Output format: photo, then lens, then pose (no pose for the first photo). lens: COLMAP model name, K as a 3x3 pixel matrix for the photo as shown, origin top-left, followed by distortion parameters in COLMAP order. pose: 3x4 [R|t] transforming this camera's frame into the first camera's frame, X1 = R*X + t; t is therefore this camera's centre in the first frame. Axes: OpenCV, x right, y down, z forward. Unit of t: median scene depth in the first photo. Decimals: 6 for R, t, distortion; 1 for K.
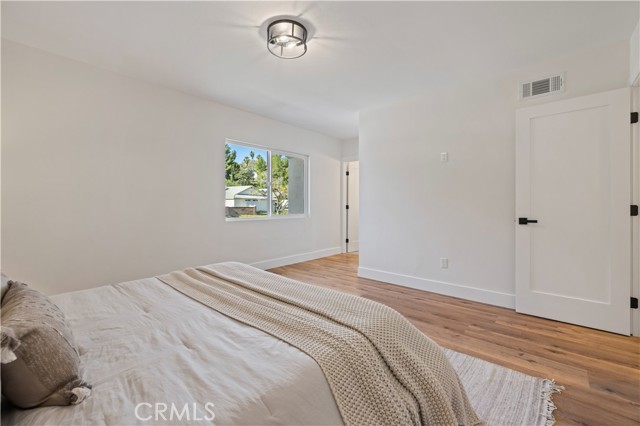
lens RADIAL K [[270.0, 0, 317.1], [0, 270.0, 209.2], [0, 0, 1]] dist [0.003263, 0.000156]
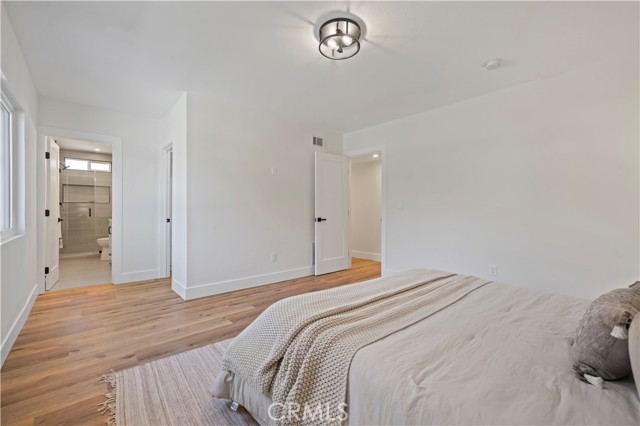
lens RADIAL K [[270.0, 0, 317.0], [0, 270.0, 211.3], [0, 0, 1]] dist [0.003263, 0.000156]
pose [[0.134273, -0.008682, 0.990906, -0.780790], [0.009964, 0.999923, 0.007411, -0.018407], [-0.990894, 0.008878, 0.134349, 0.691203]]
